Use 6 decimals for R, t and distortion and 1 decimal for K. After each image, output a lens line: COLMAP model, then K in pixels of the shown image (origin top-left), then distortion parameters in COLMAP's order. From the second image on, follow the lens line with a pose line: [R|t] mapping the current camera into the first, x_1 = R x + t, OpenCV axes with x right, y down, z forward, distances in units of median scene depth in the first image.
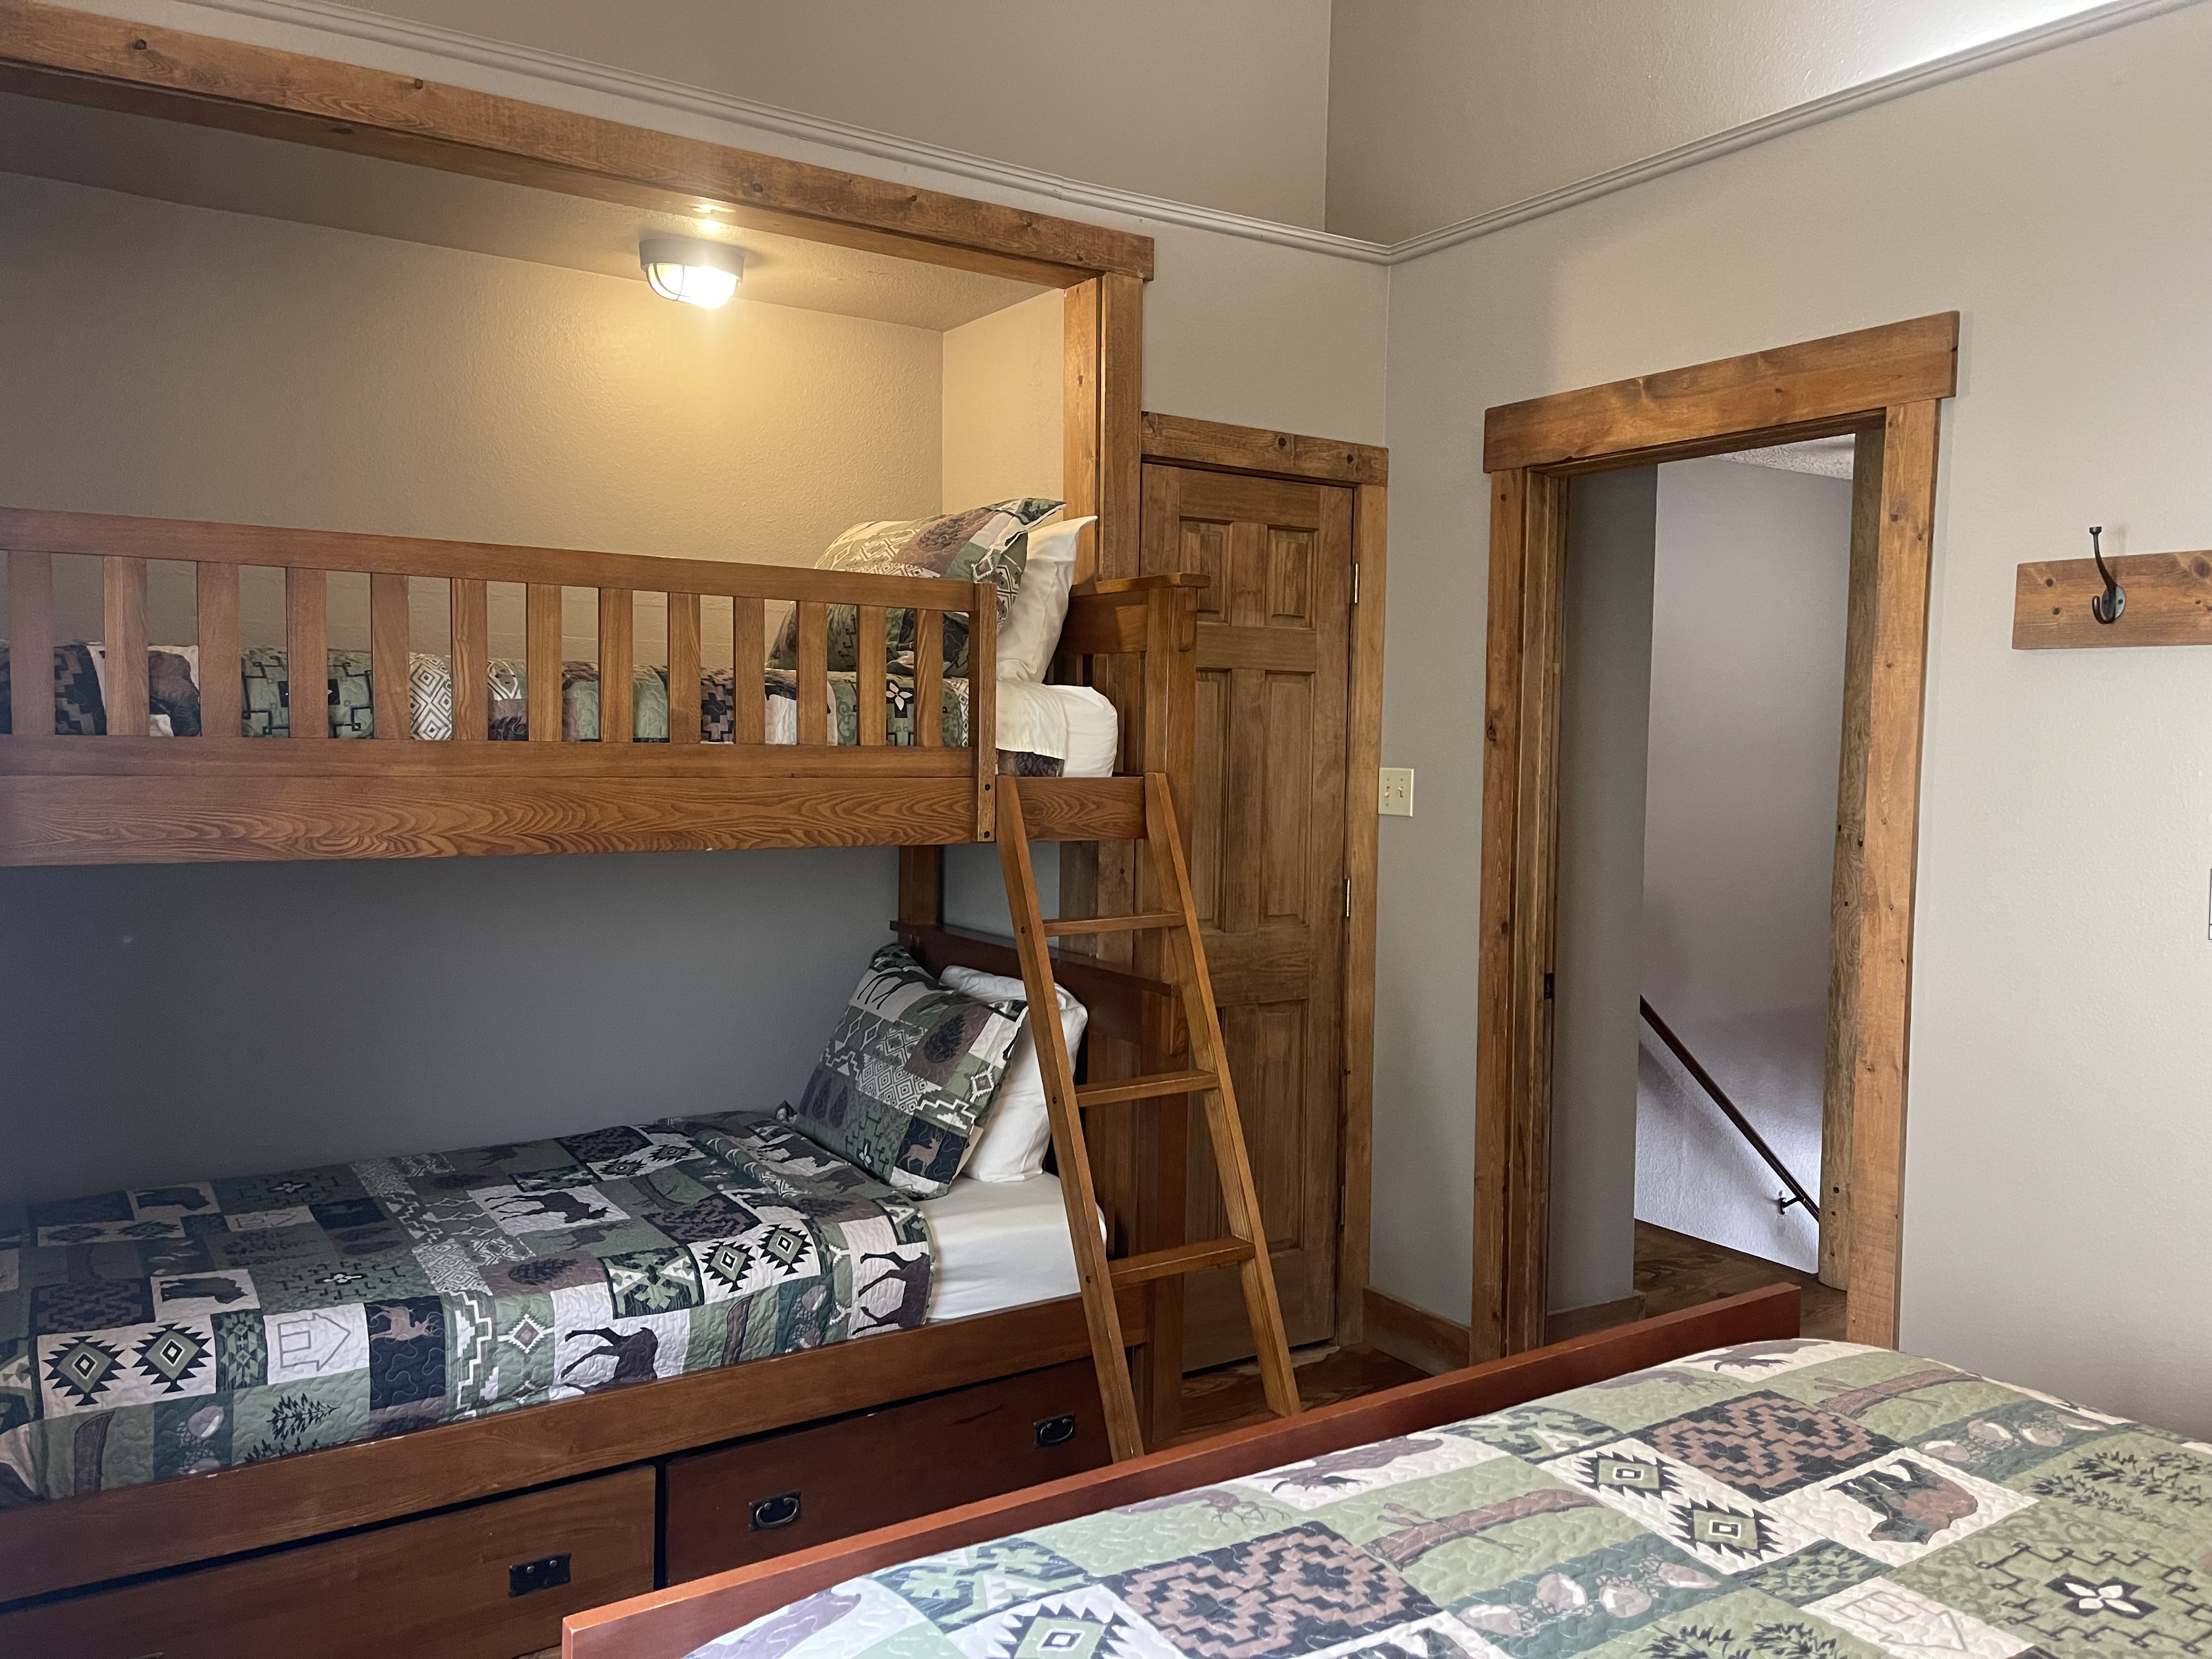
lens RADIAL K [[1682.7, 0, 1106.0], [0, 1682.7, 829.5], [0, 0, 1]] dist [0.067960, -0.079012]
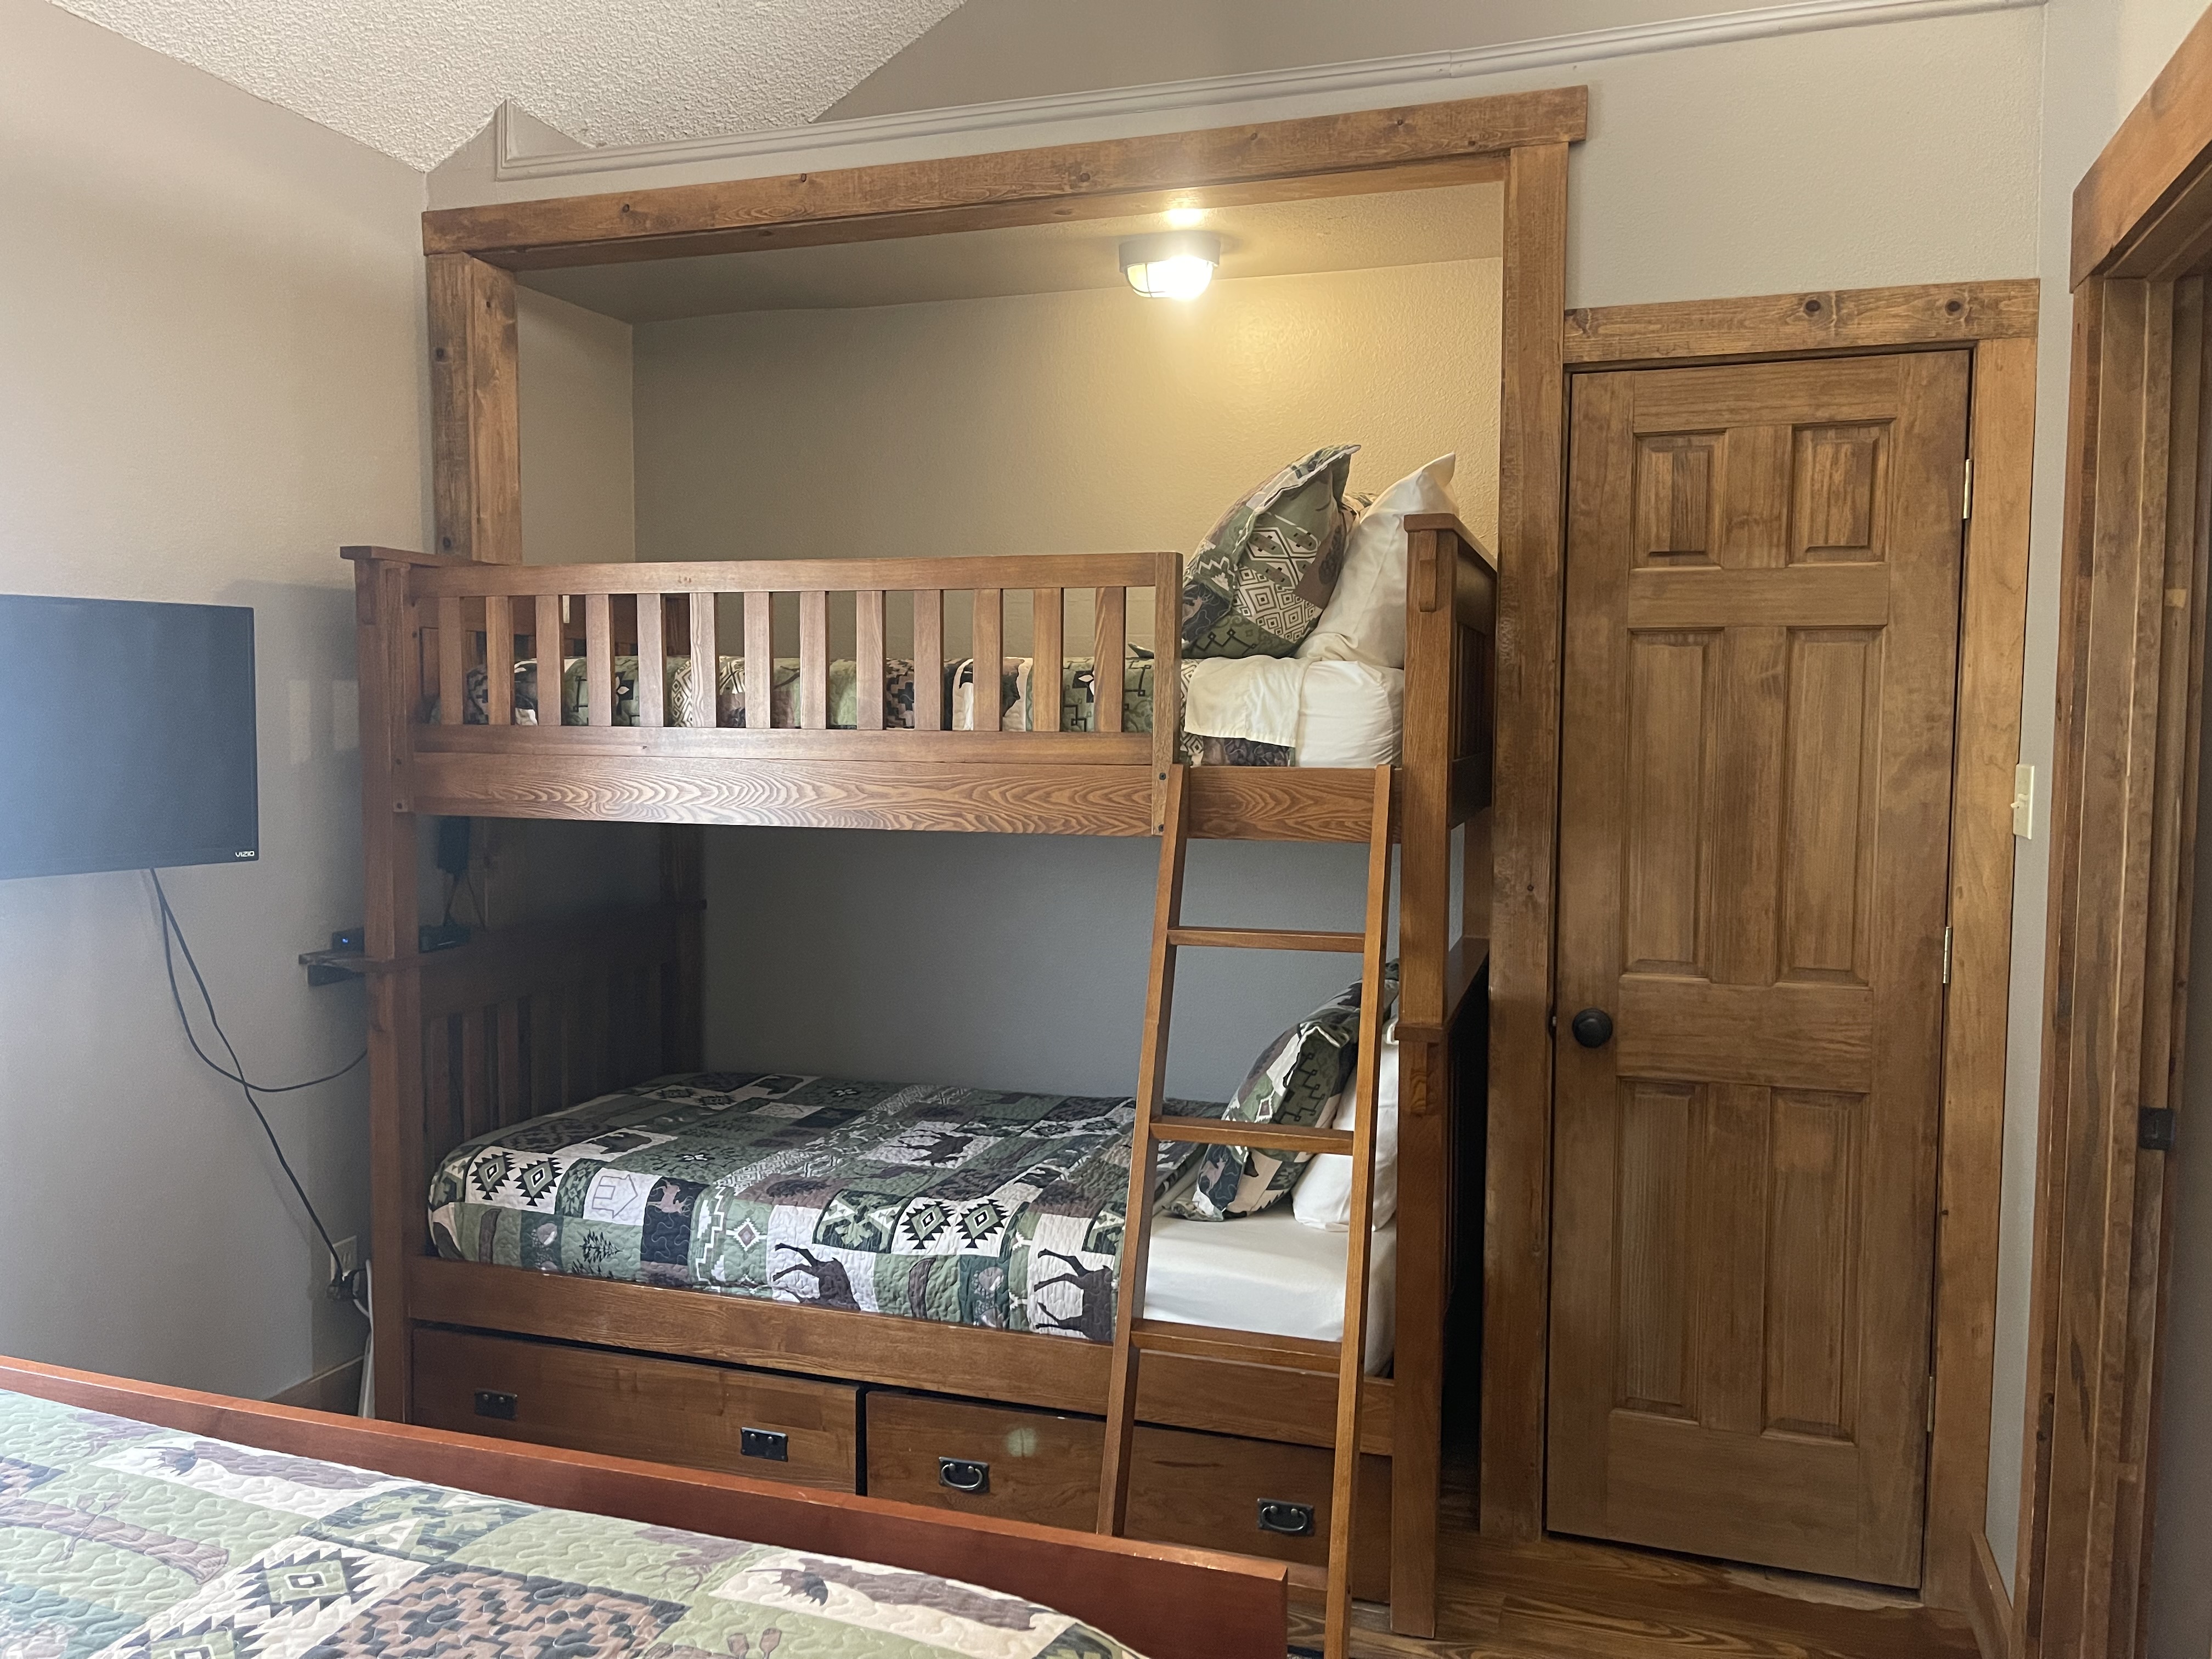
lens RADIAL K [[1682.7, 0, 1106.0], [0, 1682.7, 829.5], [0, 0, 1]] dist [0.067960, -0.079012]
pose [[0.615362, 0.040116, -0.787223, 0.643503], [-0.040475, 0.998995, 0.019268, -0.012905], [0.787205, 0.020006, 0.616367, 0.421230]]
